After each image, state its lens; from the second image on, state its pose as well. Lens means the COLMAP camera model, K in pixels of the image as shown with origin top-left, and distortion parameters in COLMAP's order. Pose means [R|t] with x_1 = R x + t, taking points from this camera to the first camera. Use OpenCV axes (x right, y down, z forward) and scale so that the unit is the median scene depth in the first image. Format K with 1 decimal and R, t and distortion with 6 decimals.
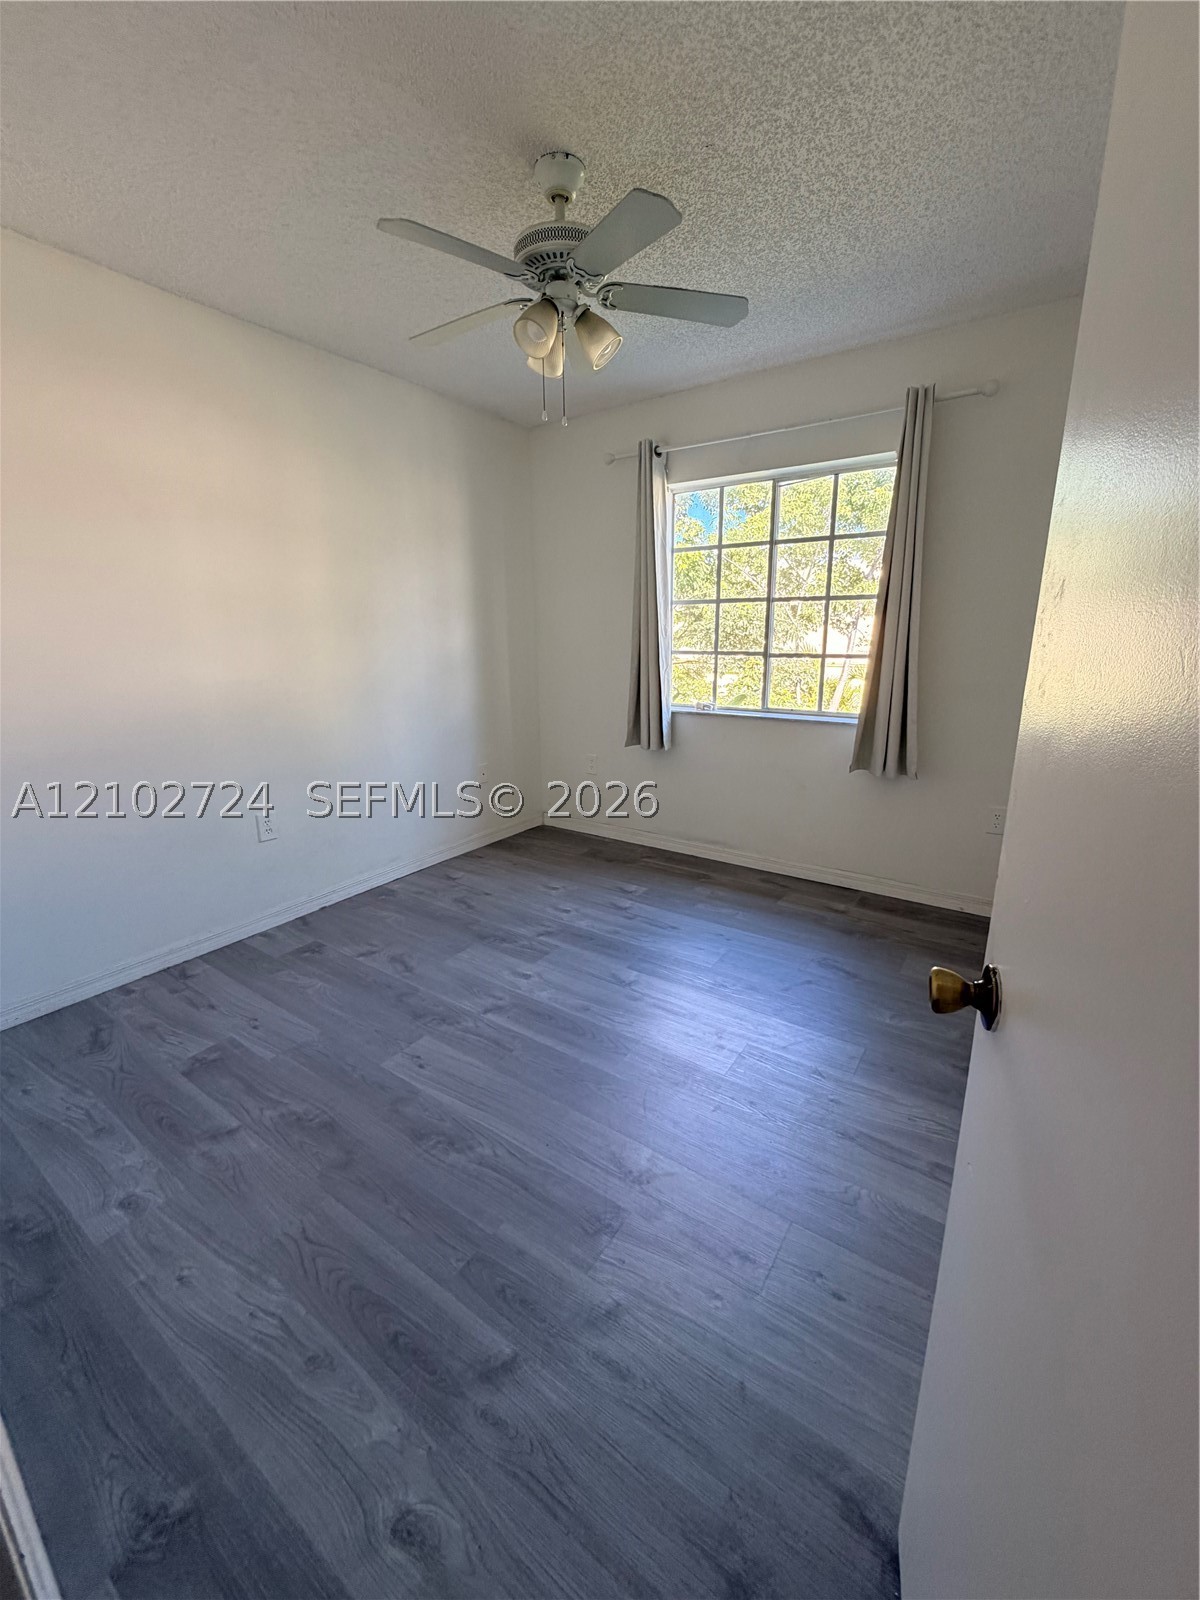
lens RADIAL K [[641.1, 0, 600.4], [0, 641.1, 793.0], [0, 0, 1]] dist [0.000162, -0.000160]
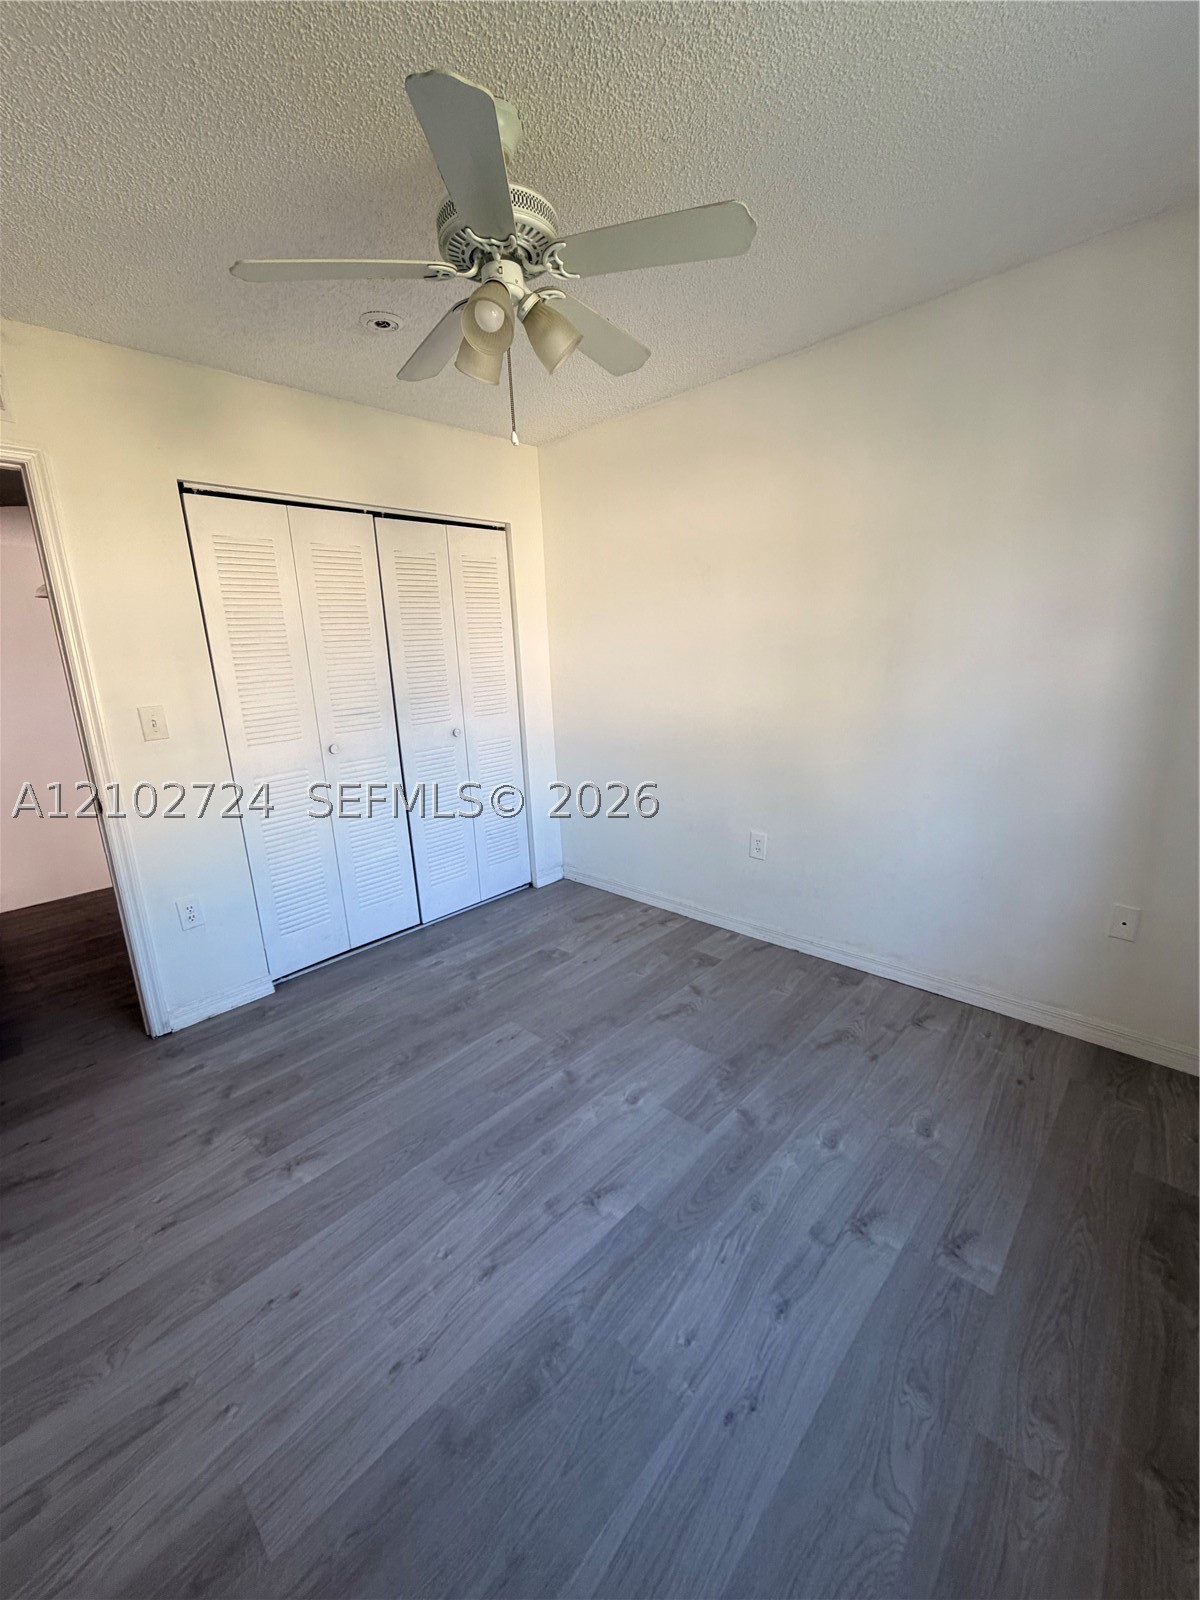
lens RADIAL K [[641.1, 0, 600.4], [0, 641.1, 793.0], [0, 0, 1]] dist [0.000162, -0.000160]
pose [[-0.159977, 0.237820, -0.958044, 0.703463], [-0.197329, 0.943250, 0.267098, -0.357561], [0.967196, 0.231779, -0.103969, 1.149707]]
